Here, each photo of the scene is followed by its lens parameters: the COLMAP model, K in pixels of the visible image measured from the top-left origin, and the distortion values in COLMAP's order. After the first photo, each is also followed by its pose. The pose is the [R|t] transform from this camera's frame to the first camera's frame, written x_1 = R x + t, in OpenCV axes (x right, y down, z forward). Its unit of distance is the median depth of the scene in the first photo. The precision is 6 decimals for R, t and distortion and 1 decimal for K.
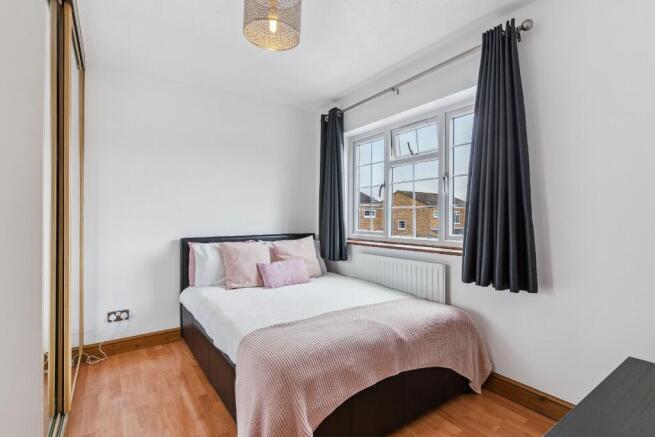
lens RADIAL K [[315.1, 0, 336.0], [0, 315.1, 209.3], [0, 0, 1]] dist [0.000084, 0.000090]
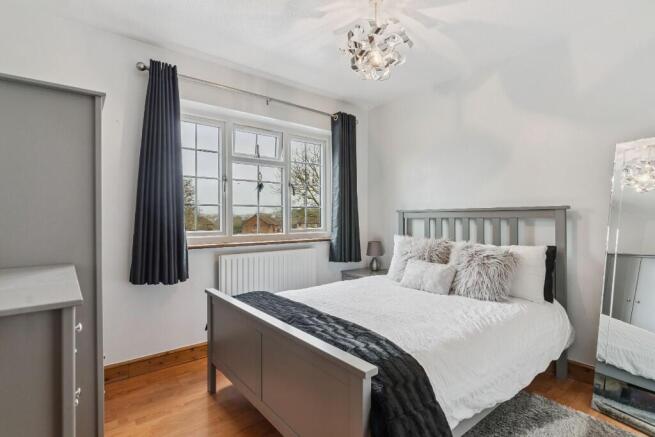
lens RADIAL K [[326.1, 0, 327.4], [0, 326.1, 215.2], [0, 0, 1]] dist [-0.016817, -0.000498]
pose [[-0.066168, 0.001456, 0.997807, -0.732157], [-0.042409, 0.999091, -0.004271, 0.015276], [-0.996907, -0.042599, -0.066046, 0.676932]]
